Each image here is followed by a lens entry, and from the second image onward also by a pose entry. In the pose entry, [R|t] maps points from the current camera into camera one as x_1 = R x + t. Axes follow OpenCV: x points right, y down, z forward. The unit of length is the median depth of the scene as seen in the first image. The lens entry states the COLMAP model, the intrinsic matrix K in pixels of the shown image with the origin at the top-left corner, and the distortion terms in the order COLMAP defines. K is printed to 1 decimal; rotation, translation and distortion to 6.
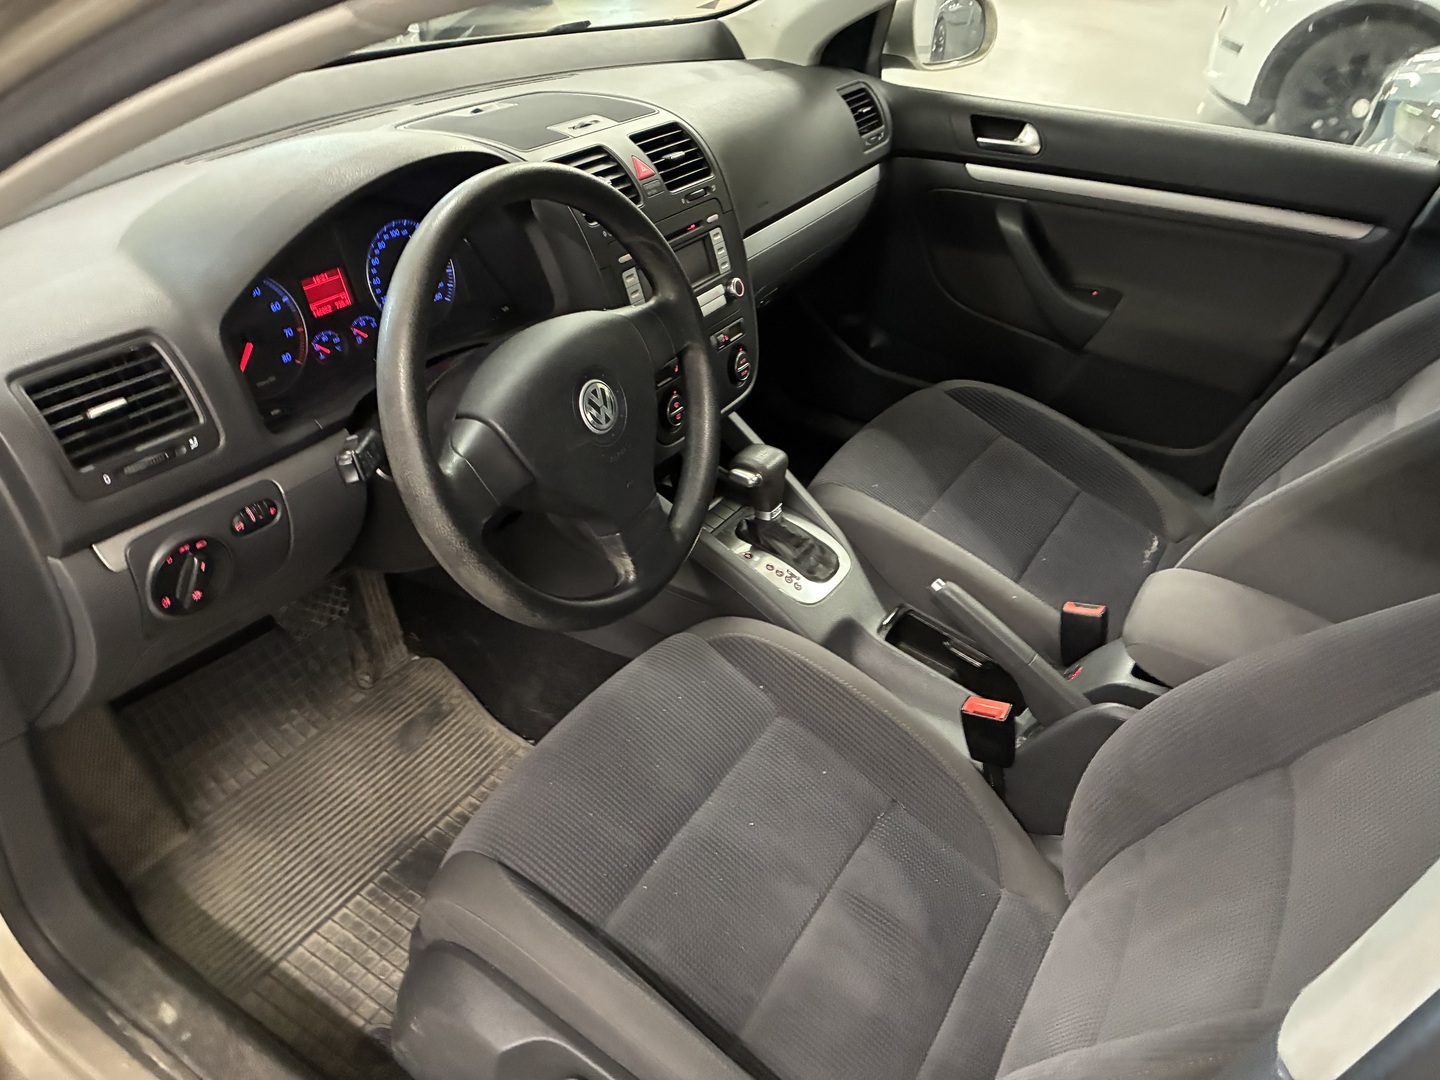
lens RADIAL K [[1080.0, 0, 720.0], [0, 1080.0, 540.0], [0, 0, 1]] dist [-0.008961, -0.006396]
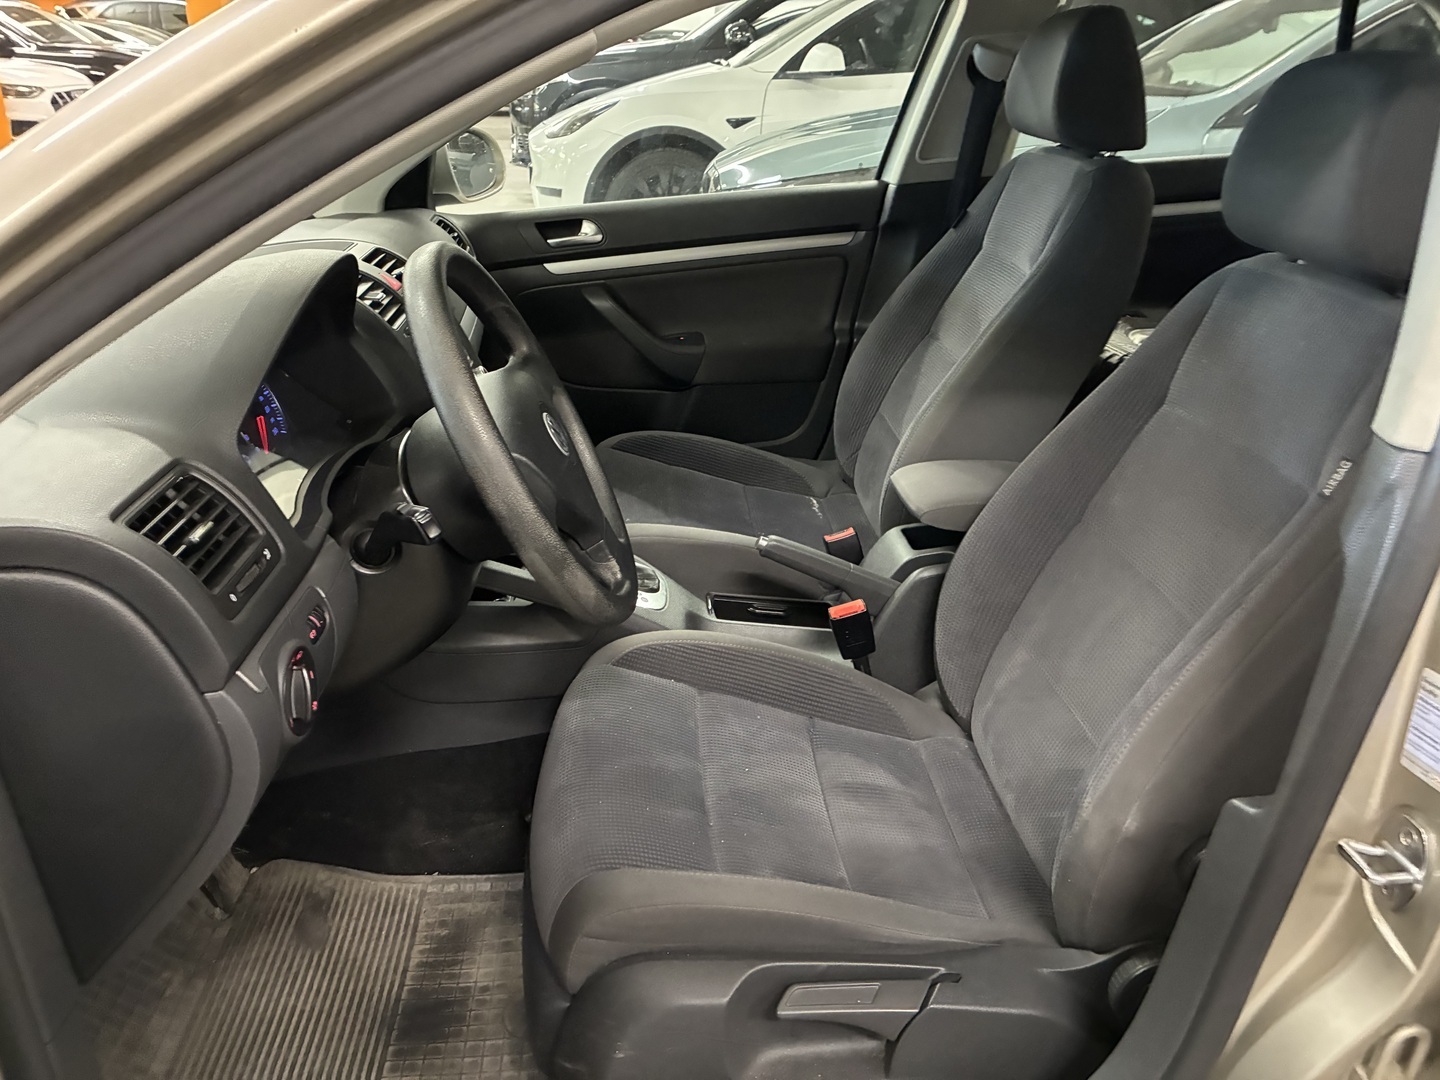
lens RADIAL K [[1058.8, 0, 720.9], [0, 1058.8, 561.5], [0, 0, 1]] dist [-0.000528, -0.001754]
pose [[0.797491, -0.341642, 0.497281, -0.364359], [0.406806, 0.913172, -0.025029, 0.060936], [-0.445552, 0.222257, 0.867228, -0.005420]]
